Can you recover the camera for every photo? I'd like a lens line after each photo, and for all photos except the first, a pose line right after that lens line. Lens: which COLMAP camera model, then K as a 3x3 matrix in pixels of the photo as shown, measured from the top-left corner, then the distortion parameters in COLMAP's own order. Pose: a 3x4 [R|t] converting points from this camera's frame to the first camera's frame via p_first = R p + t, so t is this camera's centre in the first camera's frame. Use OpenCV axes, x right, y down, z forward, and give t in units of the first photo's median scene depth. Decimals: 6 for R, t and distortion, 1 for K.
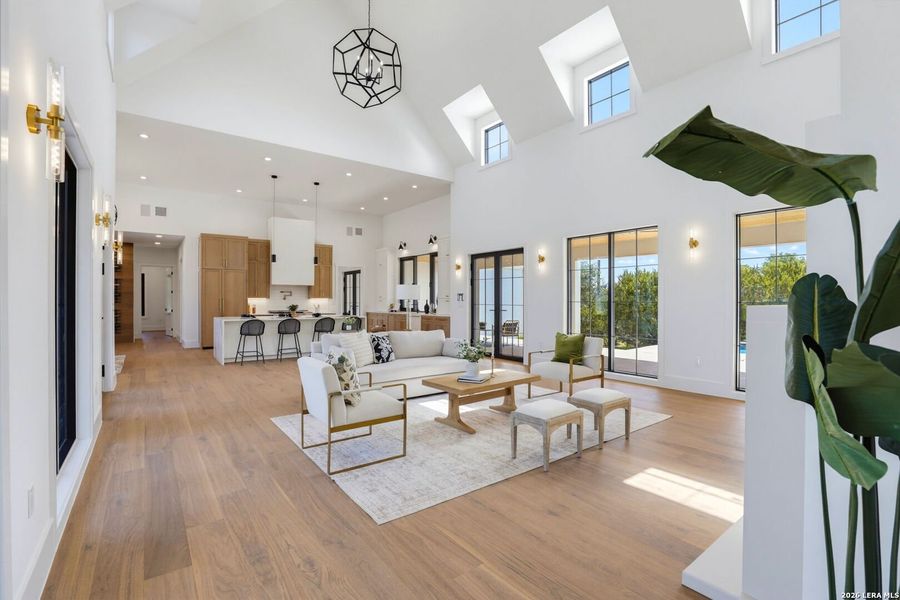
lens RADIAL K [[415.2, 0, 461.8], [0, 415.2, 301.3], [0, 0, 1]] dist [-0.039383, 0.009507]
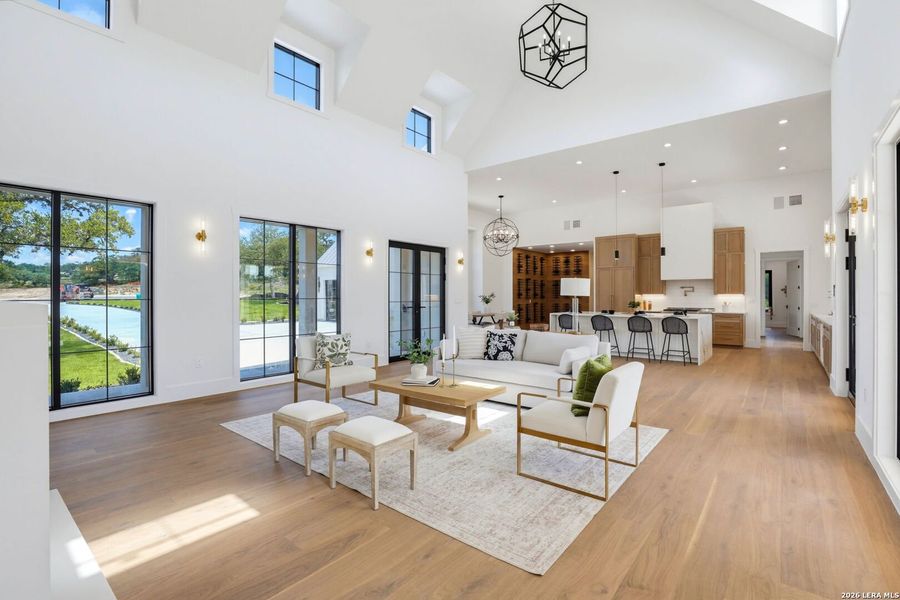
lens RADIAL K [[415.2, 0, 452.6], [0, 415.2, 295.2], [0, 0, 1]] dist [-0.039383, 0.009507]
pose [[0.224469, -0.002811, -0.974477, 0.353928], [-0.002586, 0.999991, -0.003480, -0.001226], [0.974478, 0.003301, 0.224459, 0.322863]]
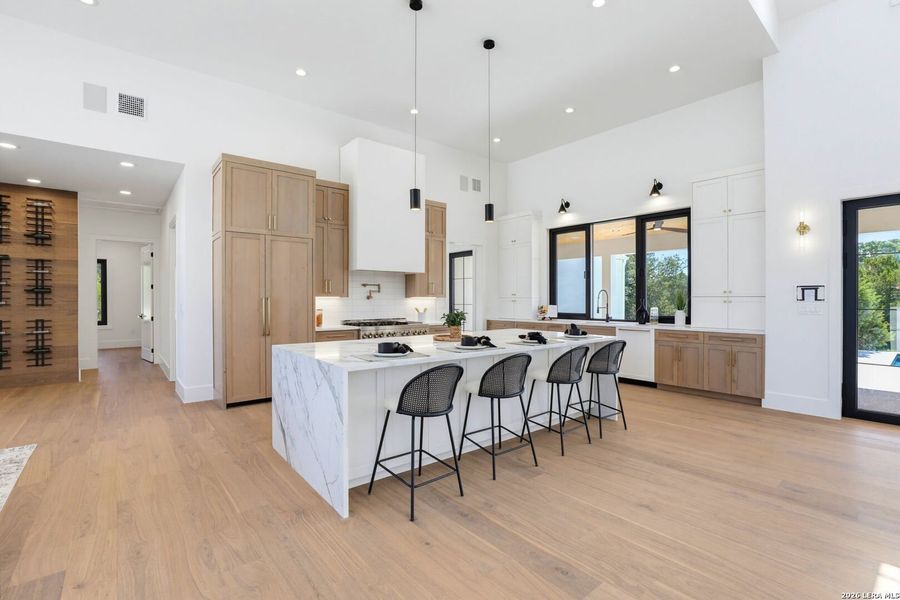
lens RADIAL K [[415.2, 0, 463.5], [0, 415.2, 300.1], [0, 0, 1]] dist [-0.039383, 0.009507]
pose [[0.998988, -0.002359, 0.044918, -0.353412], [0.002374, 0.999997, -0.000283, -0.002566], [-0.044917, 0.000390, 0.998991, 0.483184]]
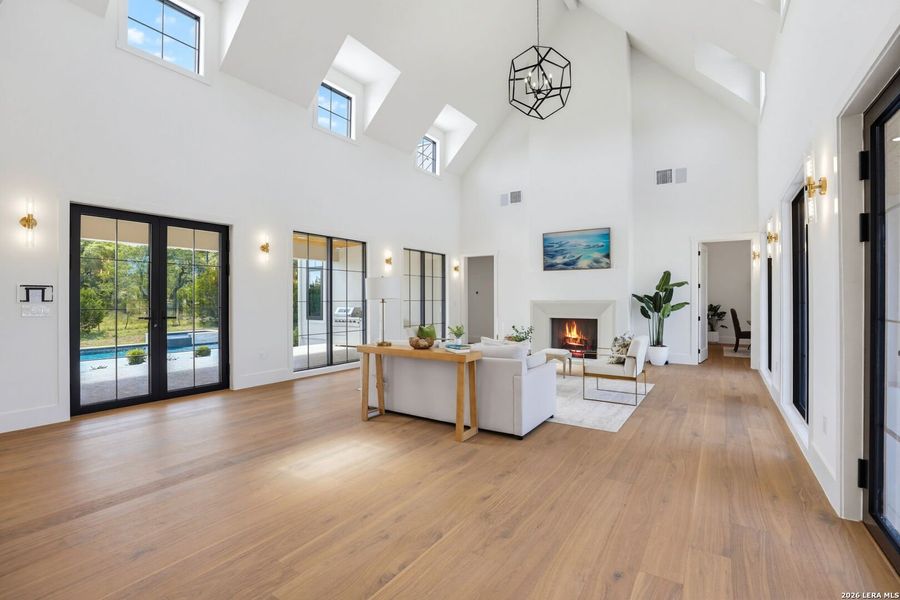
lens RADIAL K [[415.2, 0, 454.9], [0, 415.2, 300.9], [0, 0, 1]] dist [-0.039383, 0.009507]
pose [[-0.332885, -0.005459, 0.942952, -0.460178], [0.003128, 0.999971, 0.006894, -0.003490], [-0.942962, 0.005244, -0.332858, 0.627704]]
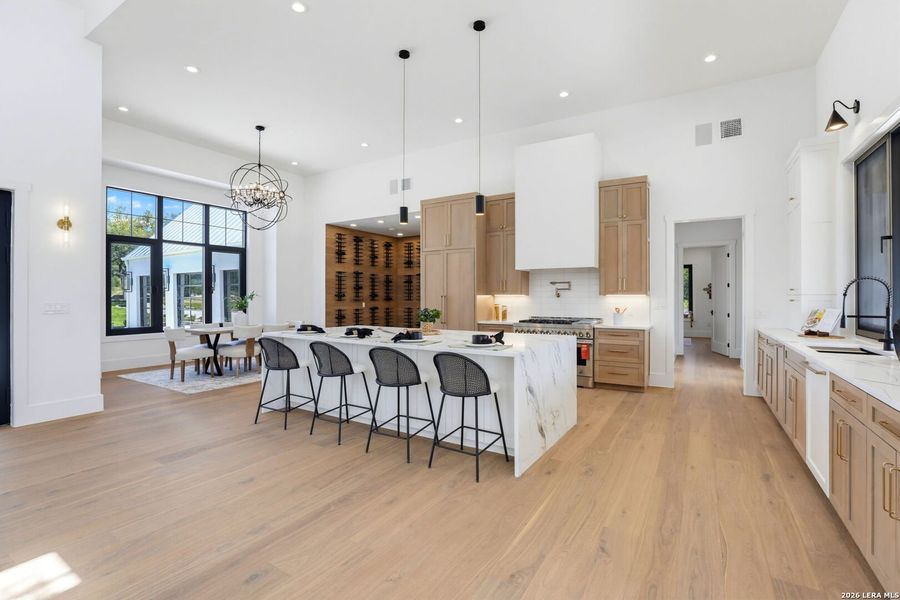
lens RADIAL K [[415.2, 0, 449.0], [0, 415.2, 297.4], [0, 0, 1]] dist [-0.039383, 0.009507]
pose [[0.350085, 0.000195, -0.936718, 0.029089], [-0.001618, 0.999999, -0.000397, -0.003558], [0.936717, 0.001655, 0.350084, 0.724146]]
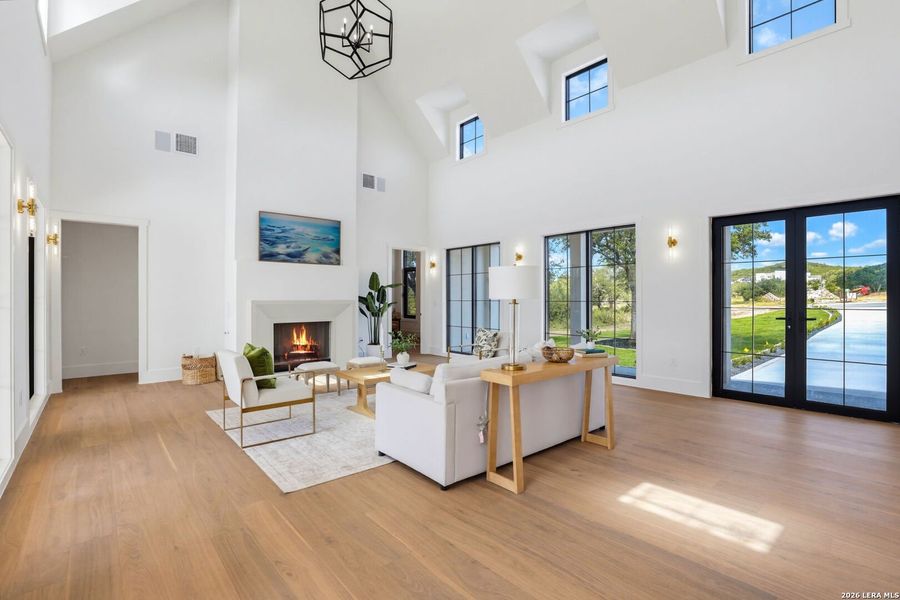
lens RADIAL K [[423.0, 0, 456.2], [0, 423.0, 299.6], [0, 0, 1]] dist [-0.010197, 0.001826]
pose [[-0.998848, -0.003935, -0.047830, -0.025436], [-0.004148, 0.999982, 0.004367, -0.002984], [0.047812, 0.004560, -0.998846, 0.822669]]
